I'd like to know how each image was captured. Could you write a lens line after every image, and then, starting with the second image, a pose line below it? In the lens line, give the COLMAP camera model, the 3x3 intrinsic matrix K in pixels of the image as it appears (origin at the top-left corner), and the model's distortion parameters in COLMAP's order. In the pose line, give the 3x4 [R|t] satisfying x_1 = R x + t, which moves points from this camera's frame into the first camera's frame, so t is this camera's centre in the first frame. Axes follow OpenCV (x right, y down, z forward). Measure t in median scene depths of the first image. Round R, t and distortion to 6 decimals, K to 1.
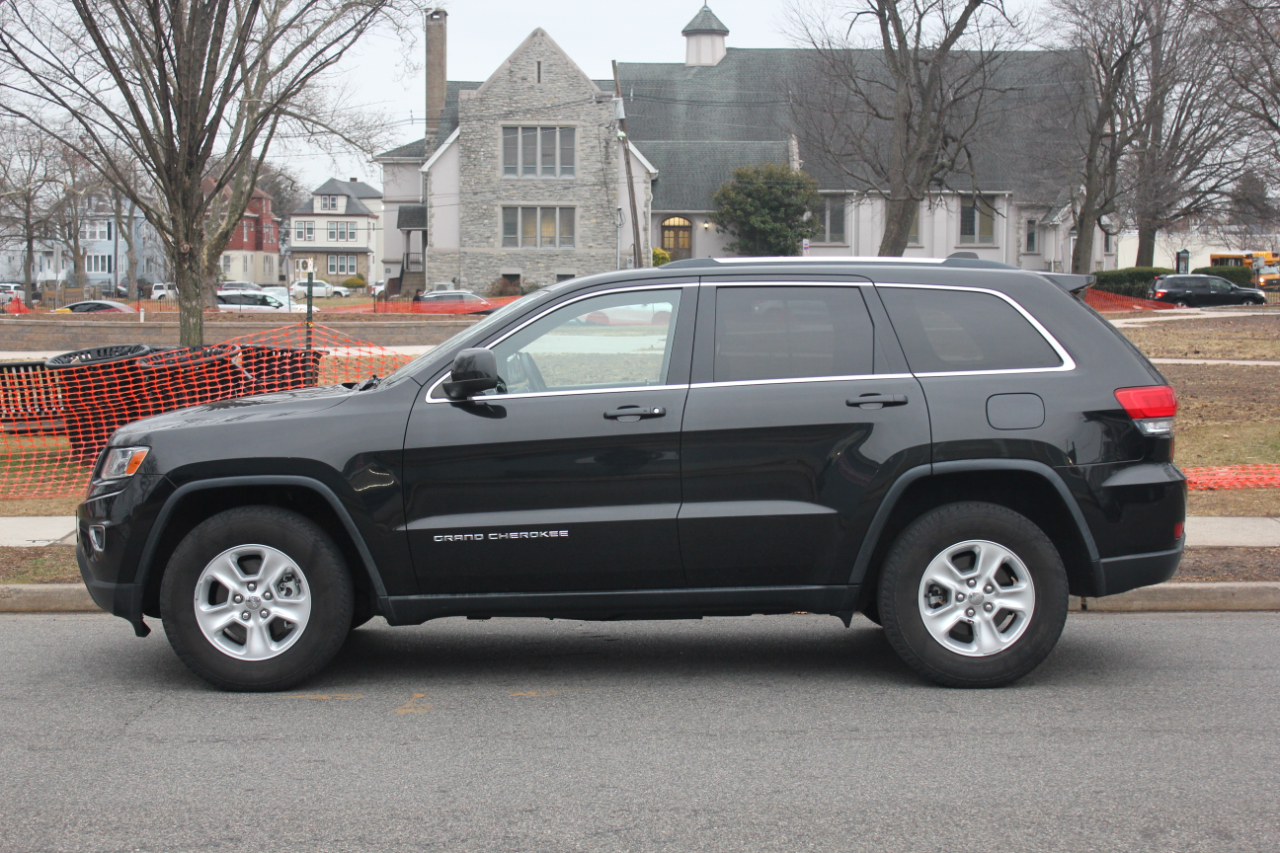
lens RADIAL K [[2035.9, 0, 640.0], [0, 2035.9, 426.5], [0, 0, 1]] dist [0.013470, -0.008117]
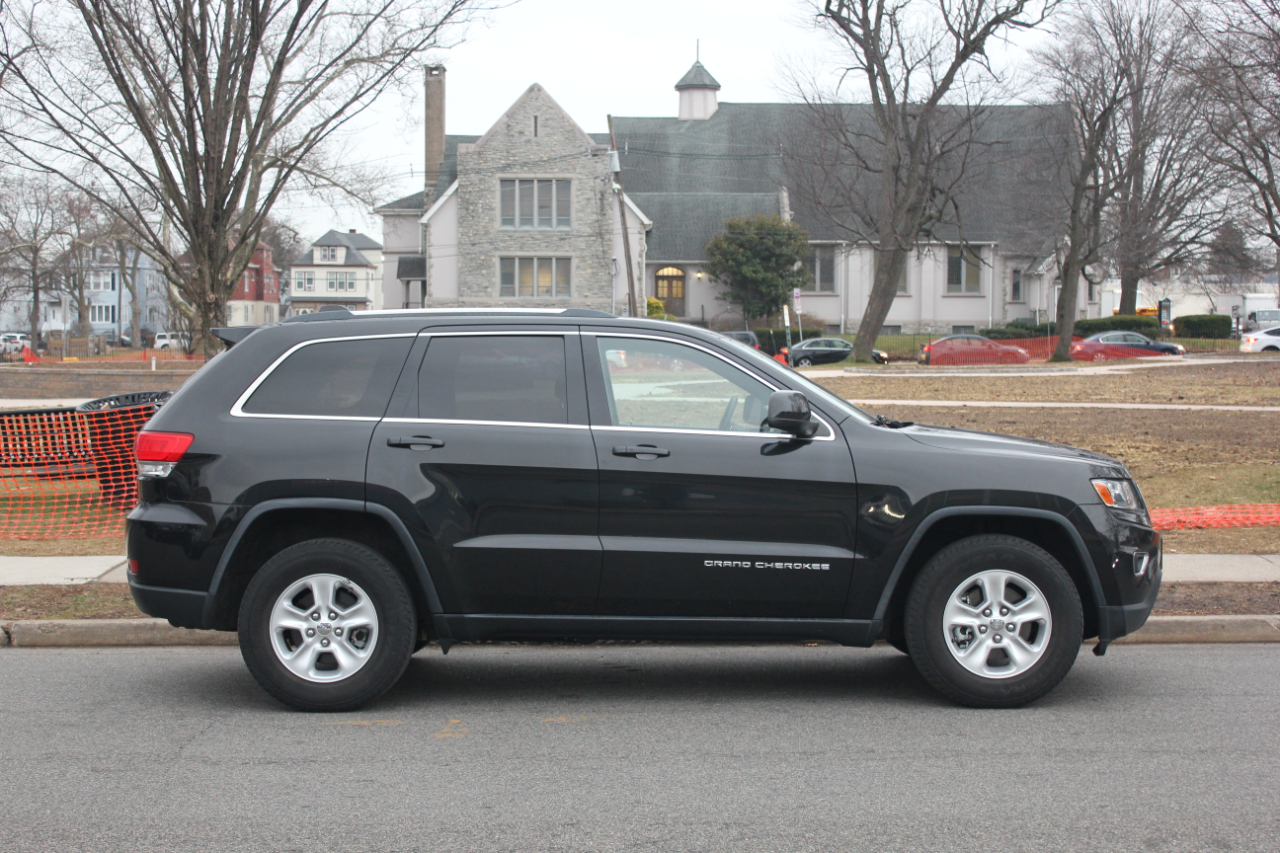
lens RADIAL K [[2003.9, 0, 640.0], [0, 2003.9, 426.5], [0, 0, 1]] dist [-0.008431, 0.056913]
pose [[0.999990, -0.001736, 0.004195, -0.008644], [0.001833, 0.999731, -0.023129, 0.001907], [-0.004154, 0.023136, 0.999724, -0.020329]]
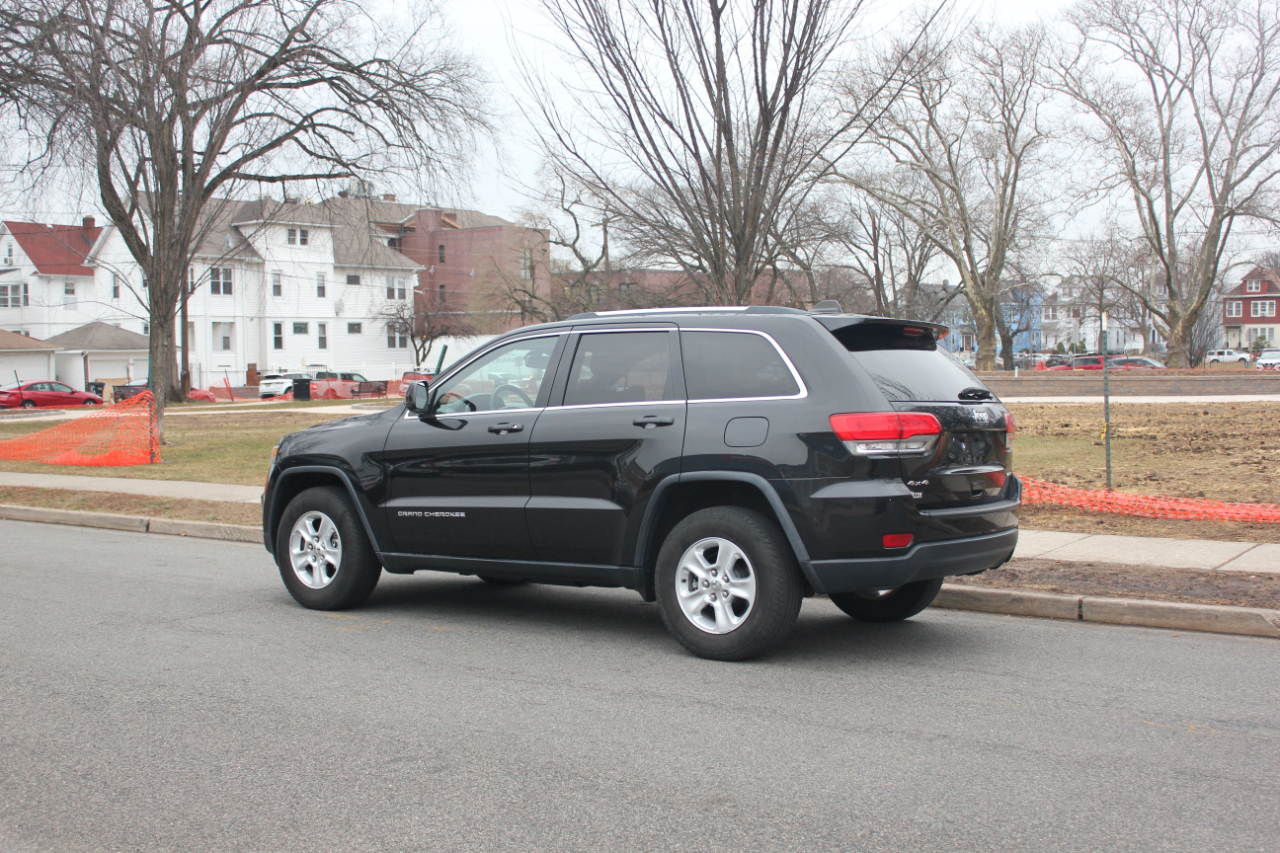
lens RADIAL K [[1517.1, 0, 640.0], [0, 1517.1, 426.5], [0, 0, 1]] dist [-0.071092, 0.100160]
pose [[0.802588, 0.016493, -0.596306, 0.352760], [-0.029425, 0.999495, -0.011959, 0.000916], [0.595808, 0.027144, 0.802668, 0.130763]]
